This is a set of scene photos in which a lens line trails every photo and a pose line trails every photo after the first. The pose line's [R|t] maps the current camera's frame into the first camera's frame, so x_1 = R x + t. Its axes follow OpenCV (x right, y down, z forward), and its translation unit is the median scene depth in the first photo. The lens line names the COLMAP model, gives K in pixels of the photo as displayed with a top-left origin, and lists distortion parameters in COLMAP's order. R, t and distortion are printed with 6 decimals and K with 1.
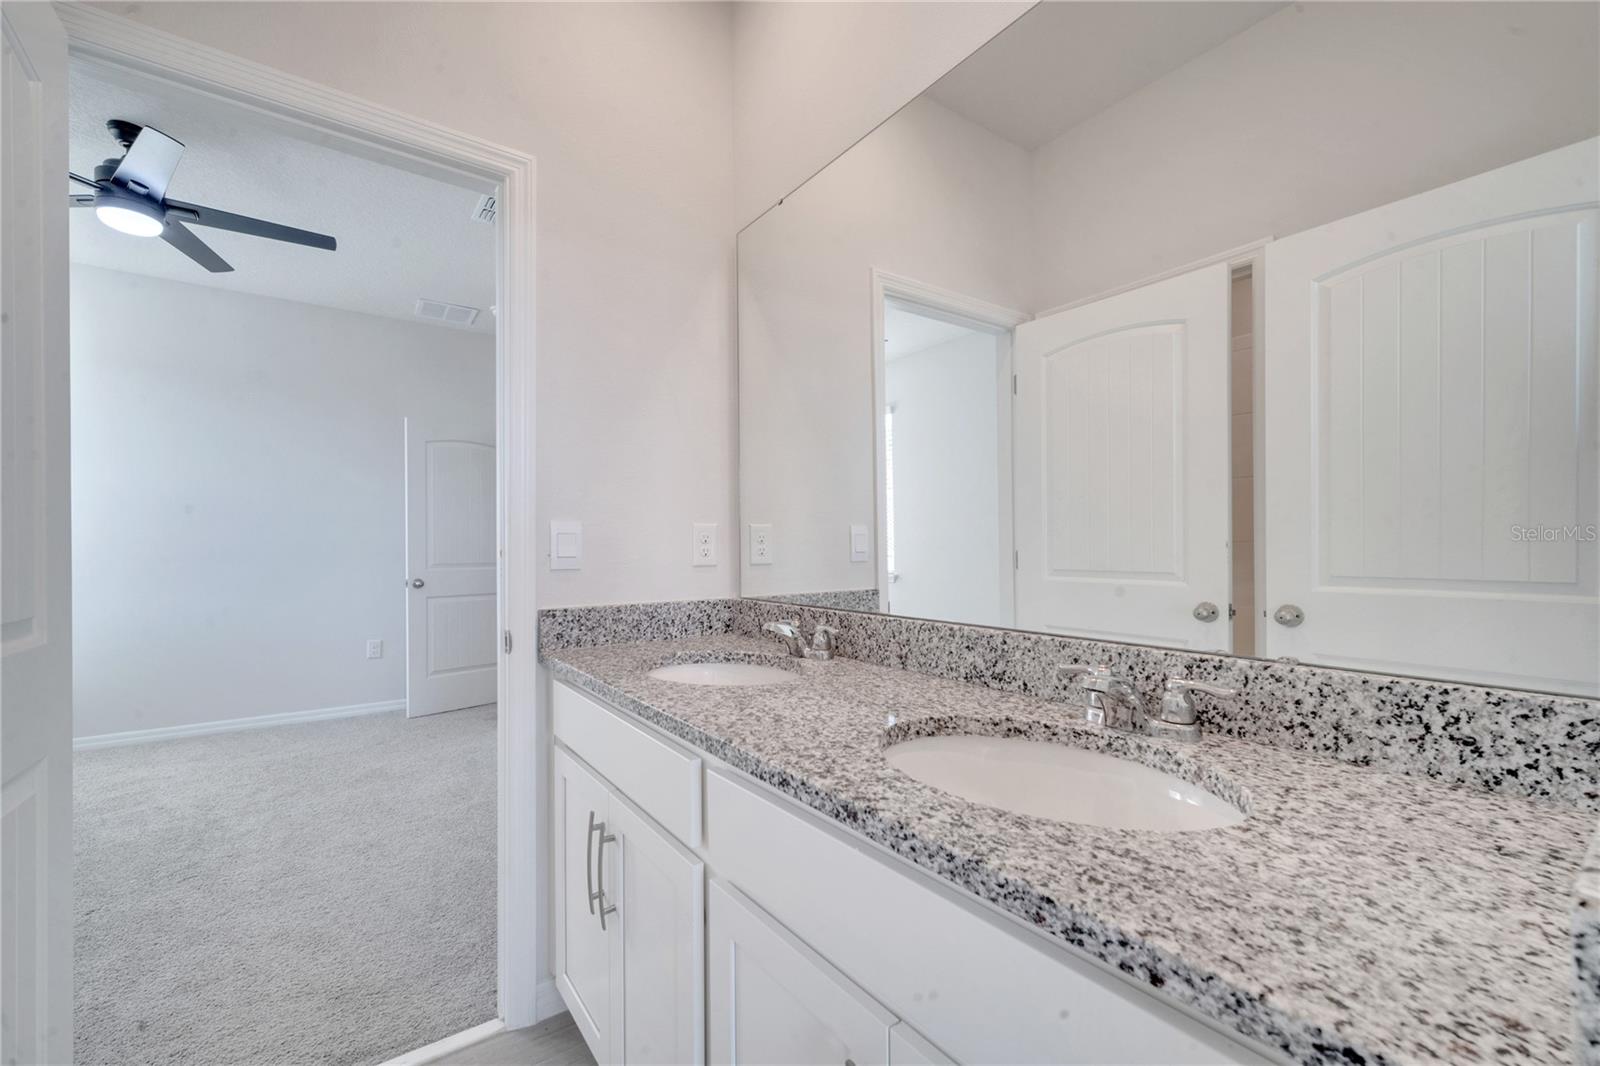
lens RADIAL K [[647.7, 0, 792.8], [0, 647.7, 547.6], [0, 0, 1]] dist [0.001499, 0.000057]
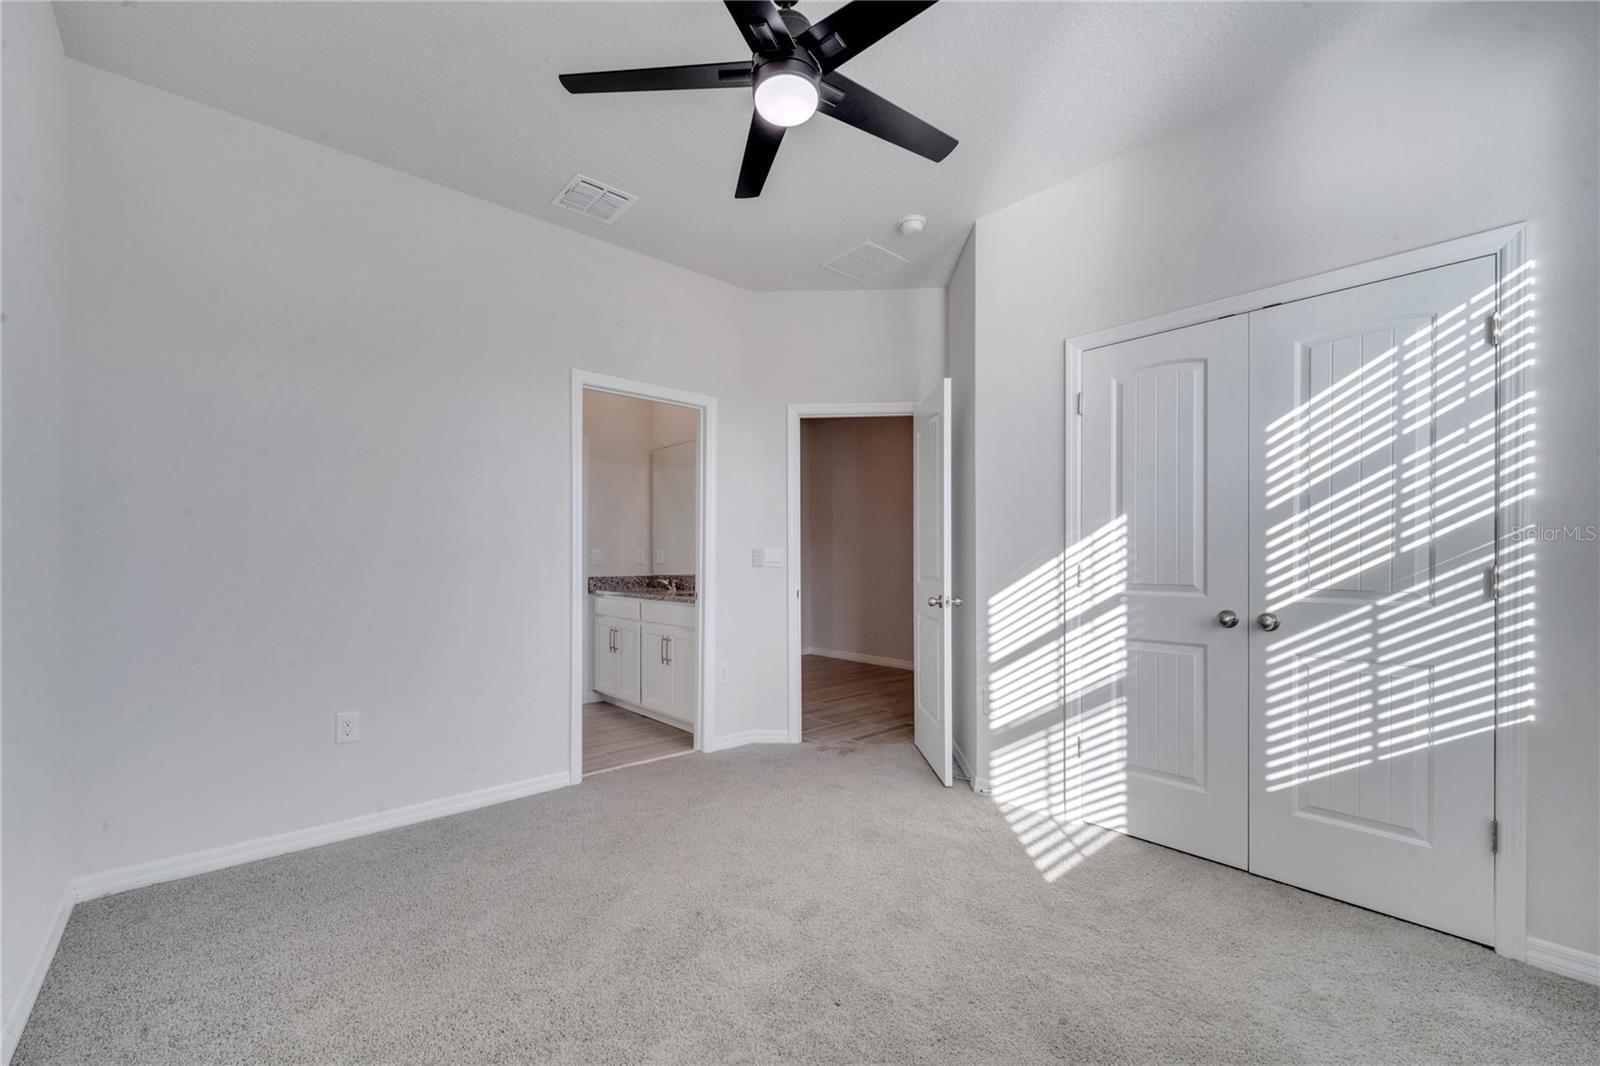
lens RADIAL K [[647.7, 0, 792.8], [0, 647.7, 547.6], [0, 0, 1]] dist [0.001499, 0.000057]
pose [[0.994405, 0.002166, 0.105614, 0.244159], [-0.000197, 0.999826, -0.018647, 0.007433], [-0.105636, 0.018522, 0.994232, -2.014184]]
